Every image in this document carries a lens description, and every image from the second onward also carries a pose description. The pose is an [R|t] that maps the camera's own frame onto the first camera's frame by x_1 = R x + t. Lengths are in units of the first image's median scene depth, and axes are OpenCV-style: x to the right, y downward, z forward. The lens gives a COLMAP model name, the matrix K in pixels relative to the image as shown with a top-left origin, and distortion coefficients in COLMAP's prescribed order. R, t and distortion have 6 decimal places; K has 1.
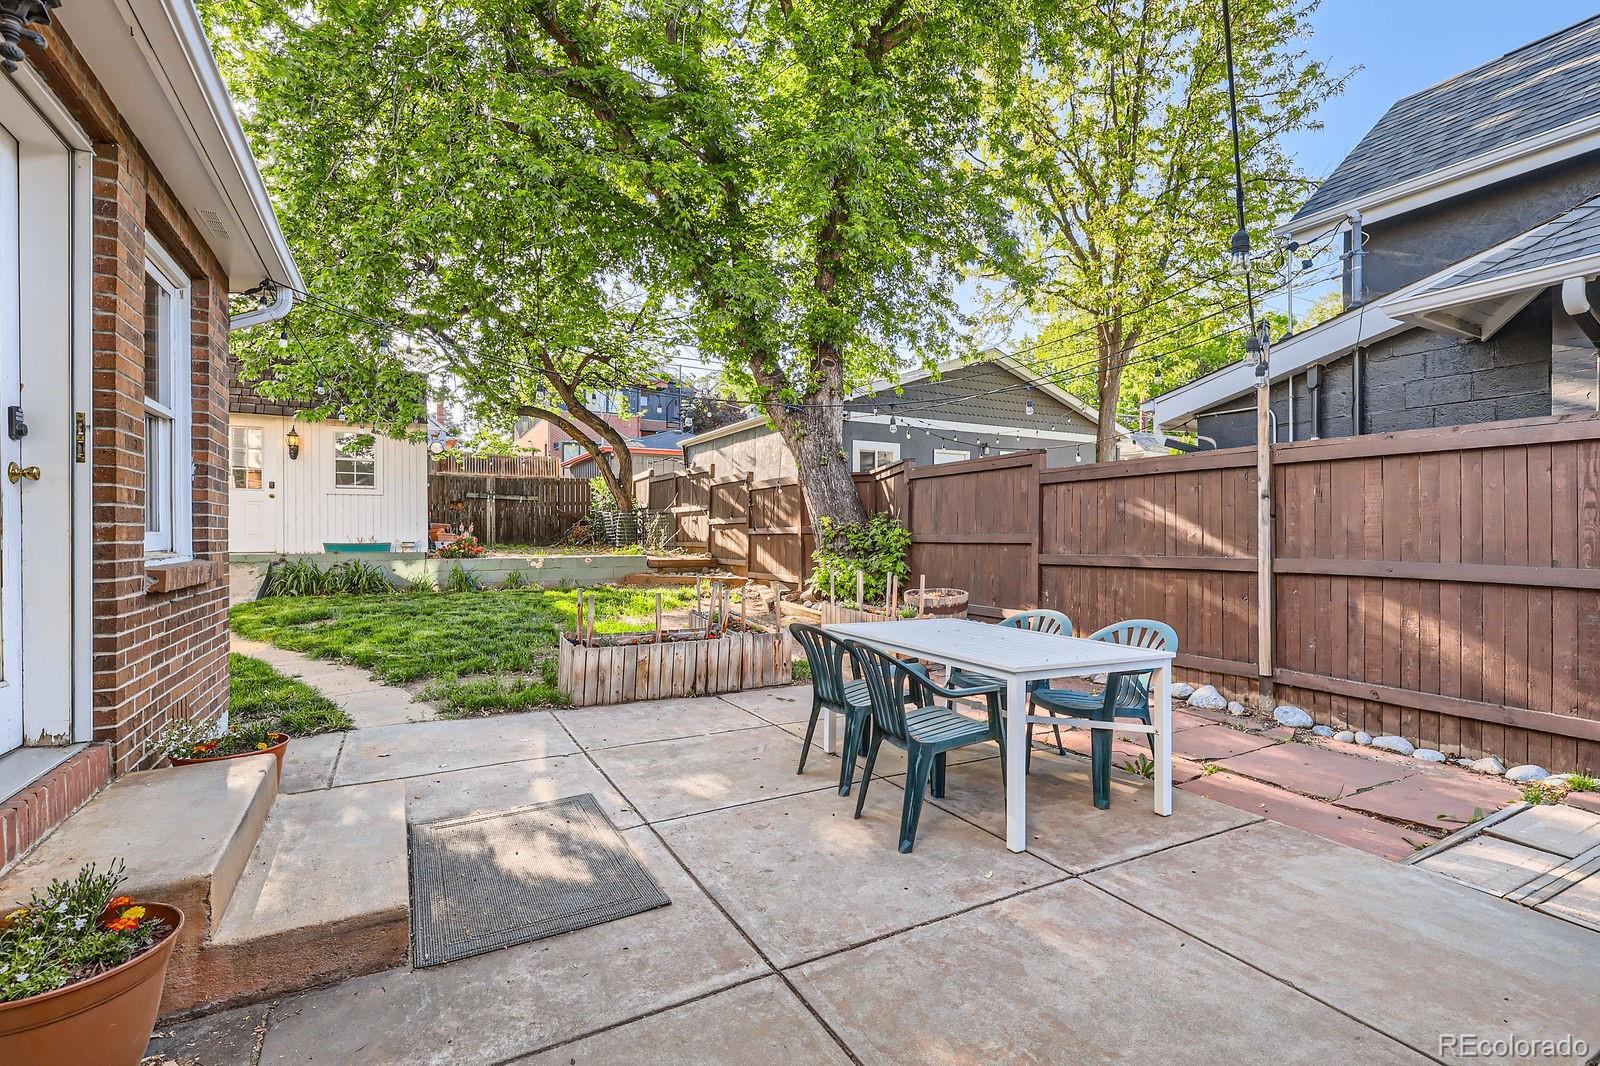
lens RADIAL K [[741.5, 0, 800.0], [0, 741.5, 533.0], [0, 0, 1]] dist [0.007437, -0.000785]
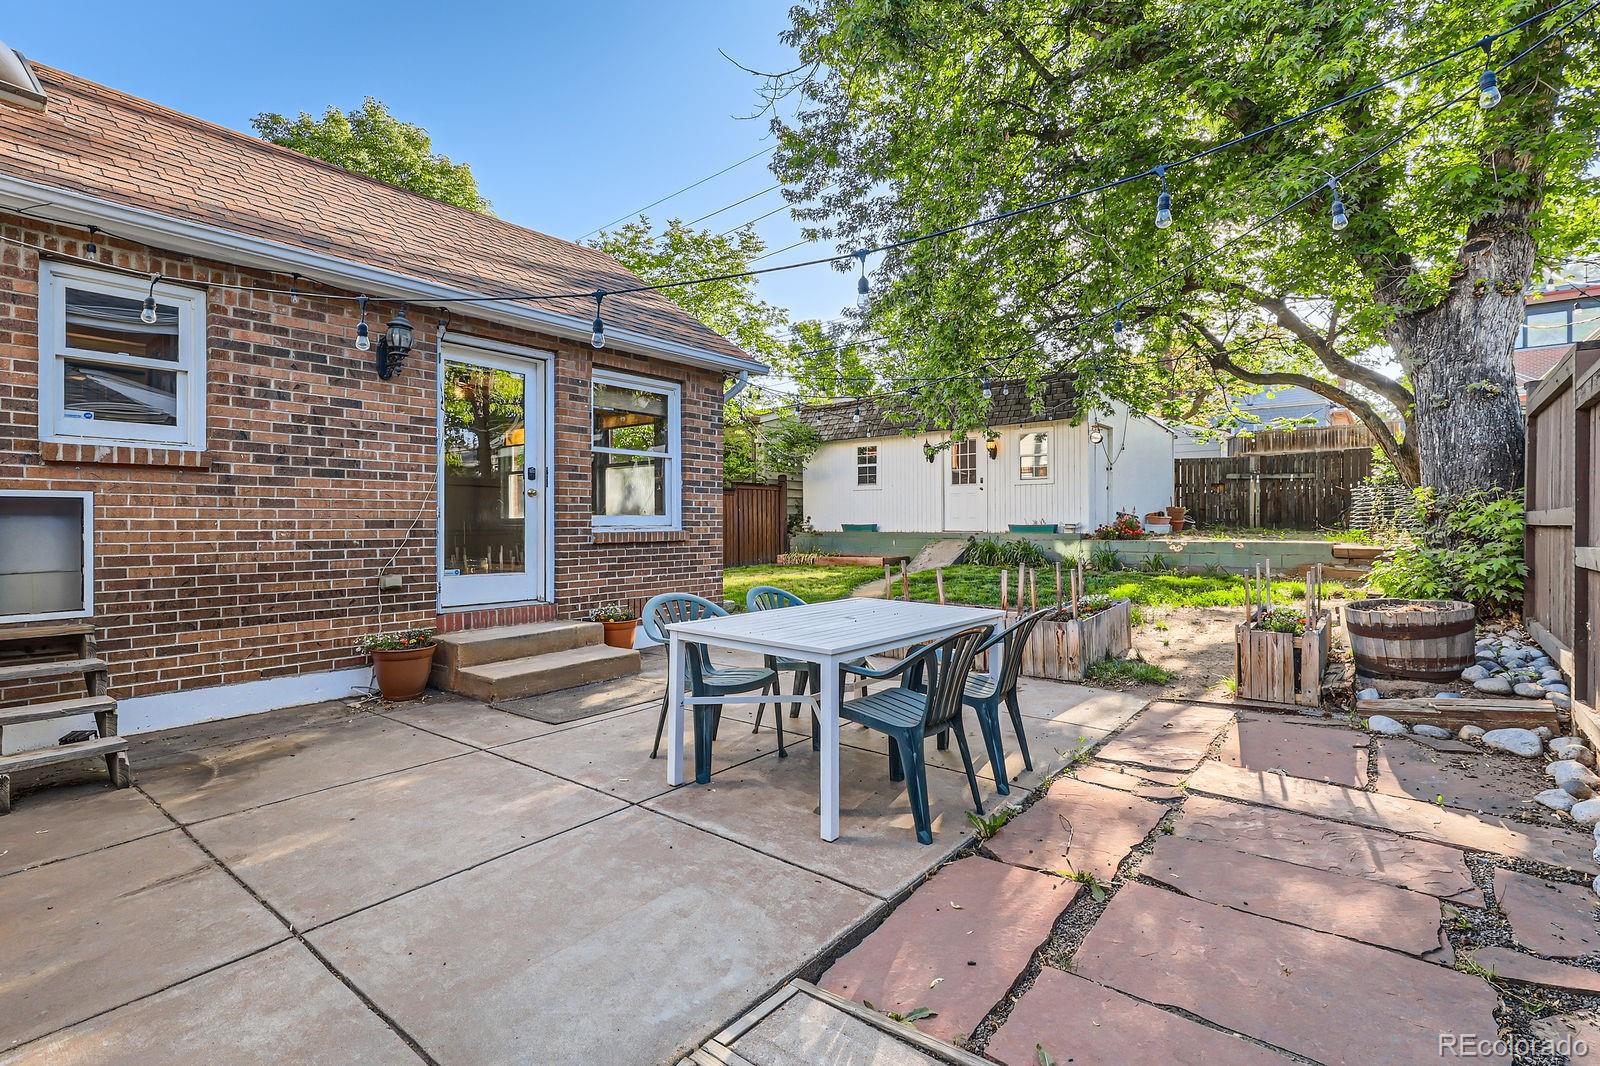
lens RADIAL K [[741.5, 0, 800.0], [0, 741.5, 533.0], [0, 0, 1]] dist [0.007437, -0.000785]
pose [[0.389822, 0.013253, -0.920795, 1.341197], [0.005521, 0.999845, 0.016728, 0.016070], [0.920873, -0.011604, 0.389689, 0.689646]]
